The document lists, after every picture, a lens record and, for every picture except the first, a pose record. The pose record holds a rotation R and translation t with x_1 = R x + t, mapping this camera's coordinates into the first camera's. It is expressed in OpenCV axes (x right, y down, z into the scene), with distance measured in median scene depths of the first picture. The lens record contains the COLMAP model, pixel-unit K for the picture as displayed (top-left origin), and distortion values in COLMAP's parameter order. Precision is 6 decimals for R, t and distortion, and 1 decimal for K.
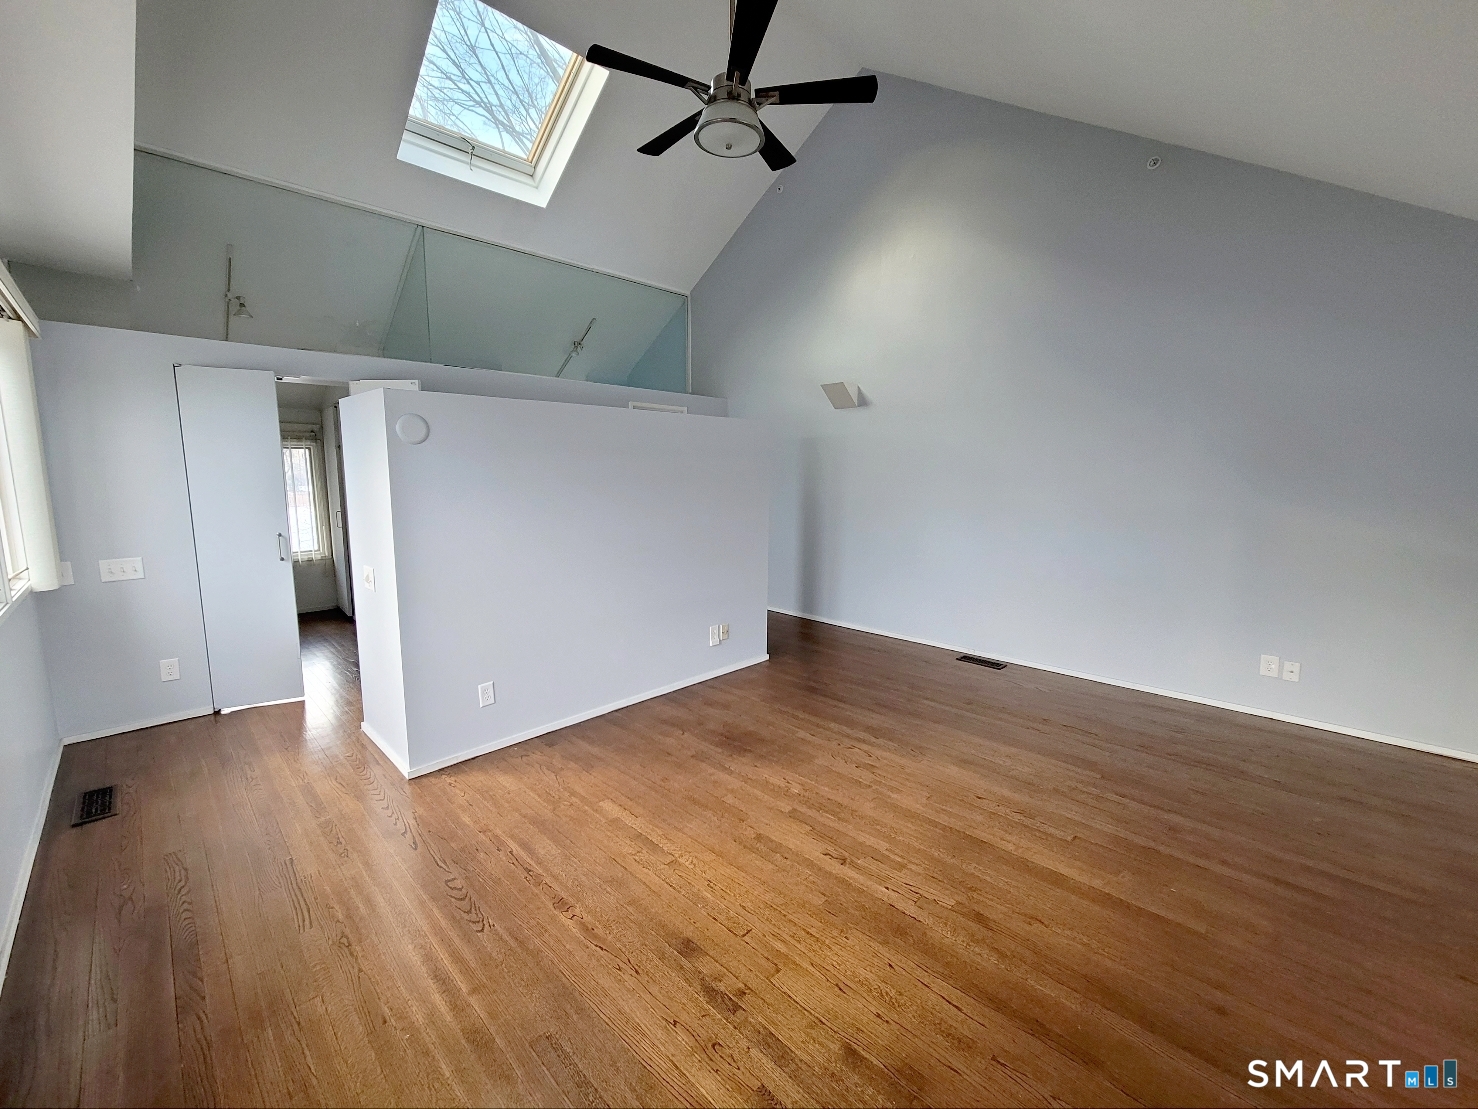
lens RADIAL K [[606.7, 0, 732.1], [0, 606.7, 546.5], [0, 0, 1]] dist [-0.002732, 0.002514]
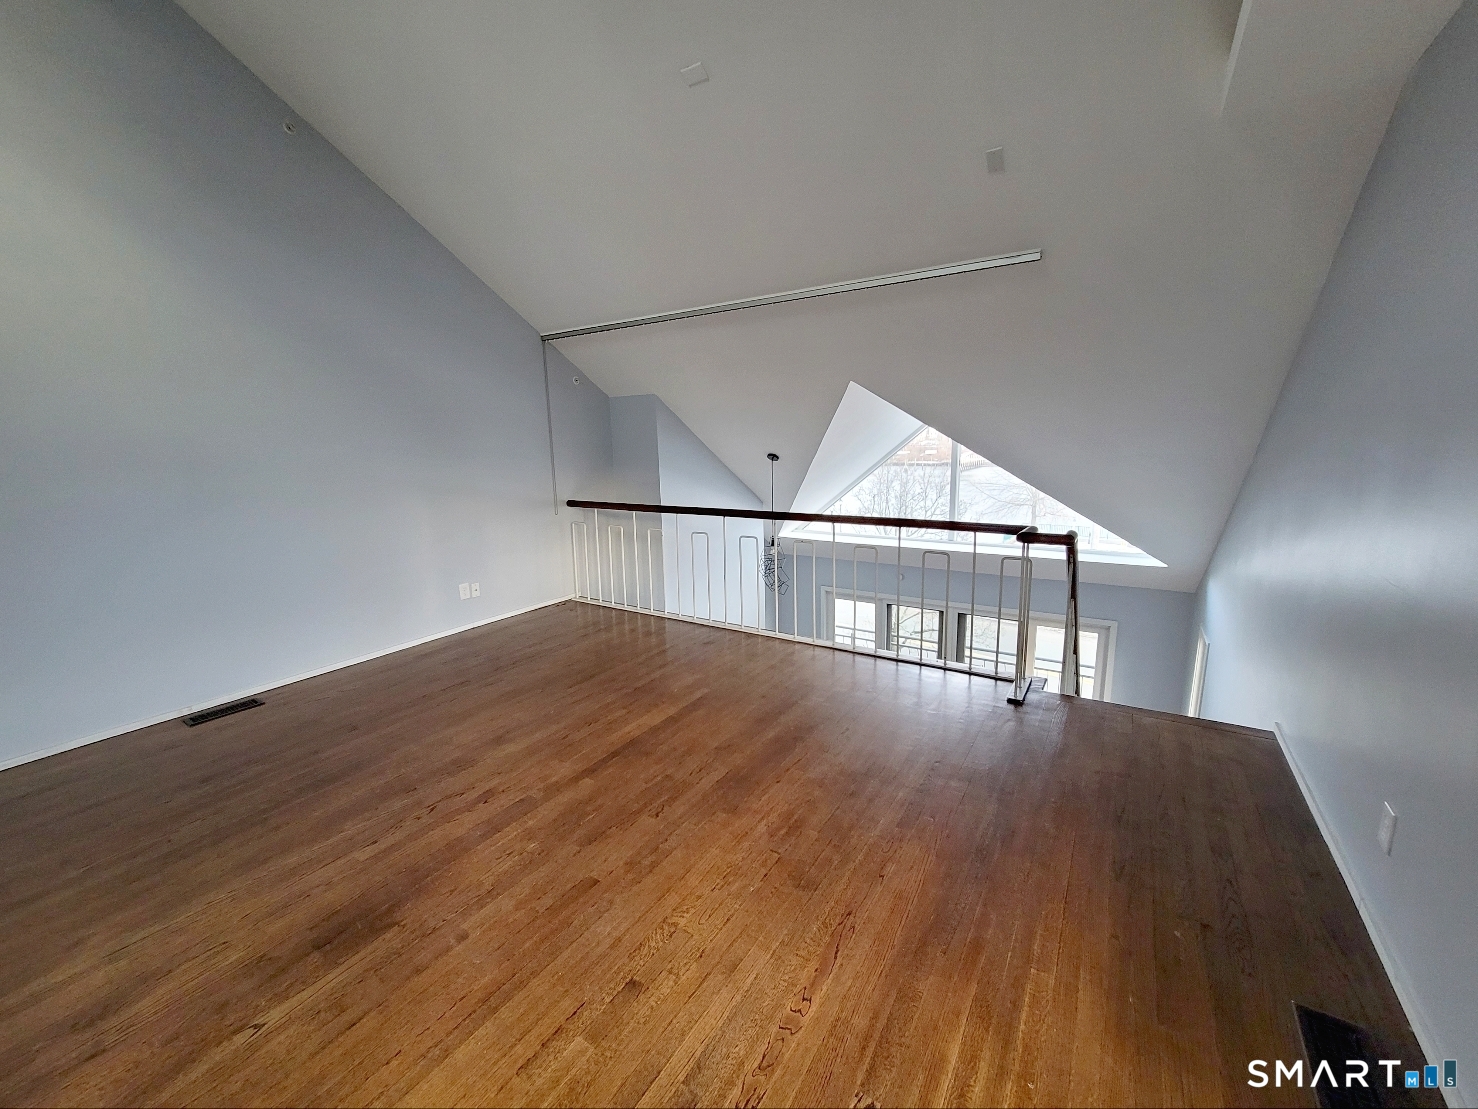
lens RADIAL K [[606.7, 0, 732.1], [0, 606.7, 546.5], [0, 0, 1]] dist [-0.002732, 0.002514]
pose [[-0.205338, -0.167240, 0.964296, -0.569149], [0.145539, 0.969119, 0.199067, -0.089444], [-0.967809, 0.181218, -0.174657, 0.700231]]
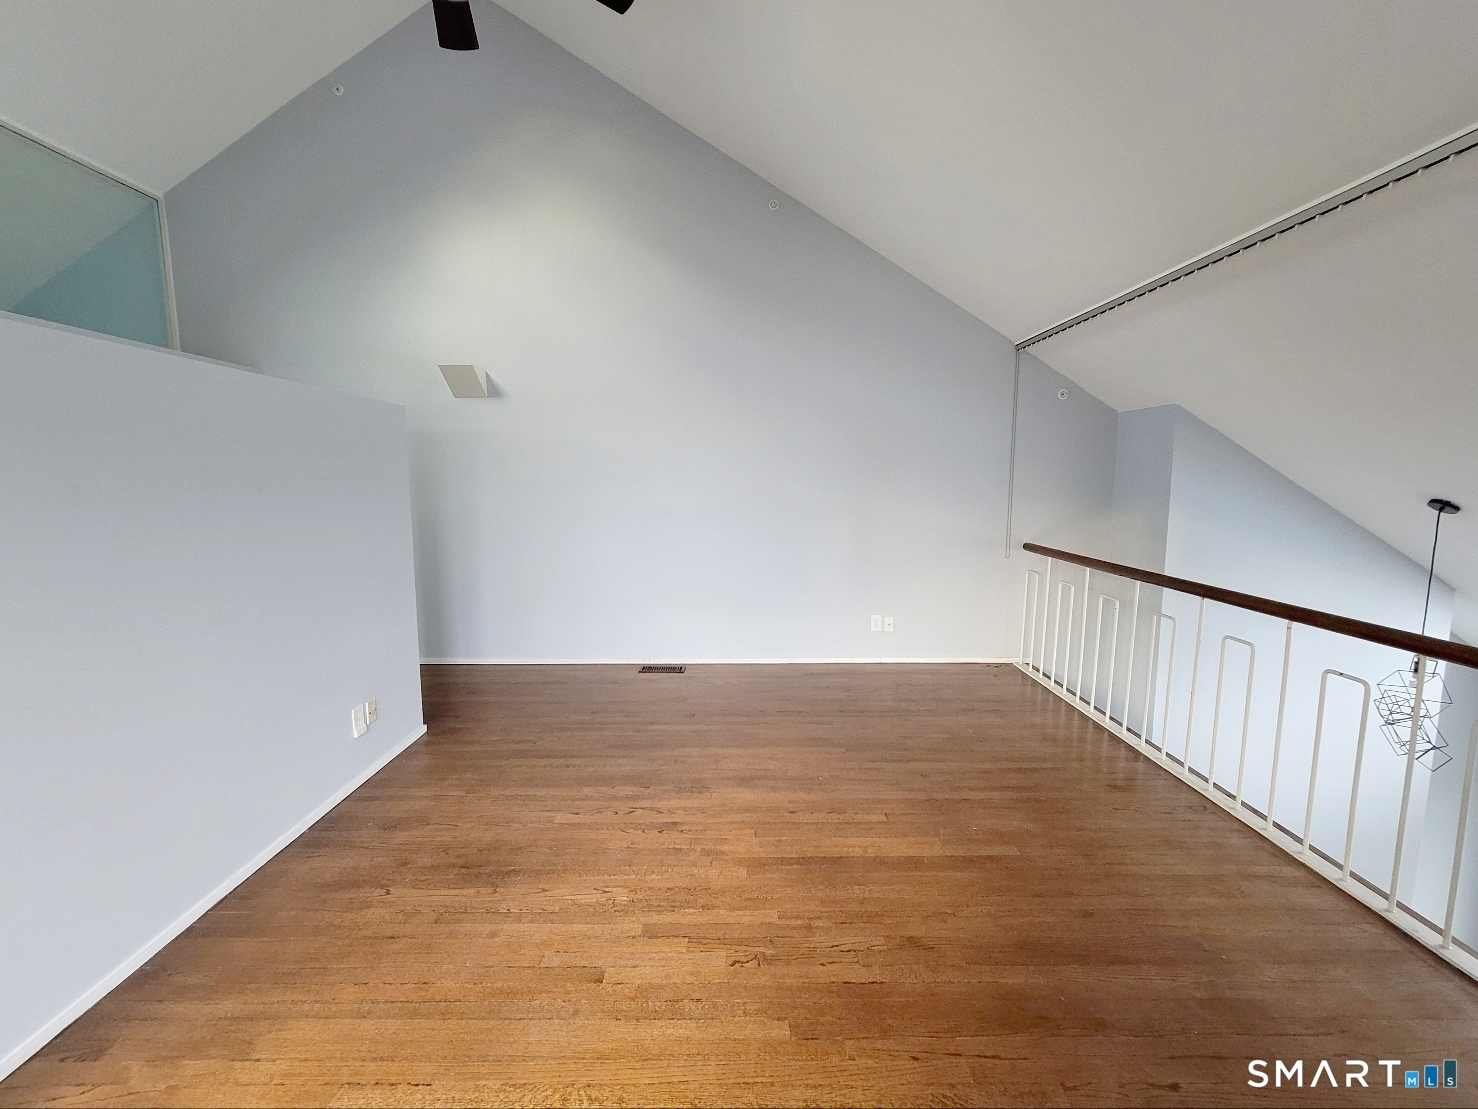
lens RADIAL K [[606.7, 0, 732.1], [0, 606.7, 546.5], [0, 0, 1]] dist [-0.002732, 0.002514]
pose [[0.711555, -0.085094, 0.697458, -0.246611], [0.091356, 0.995418, 0.028245, -0.033872], [-0.696666, 0.043619, 0.716068, 0.302907]]
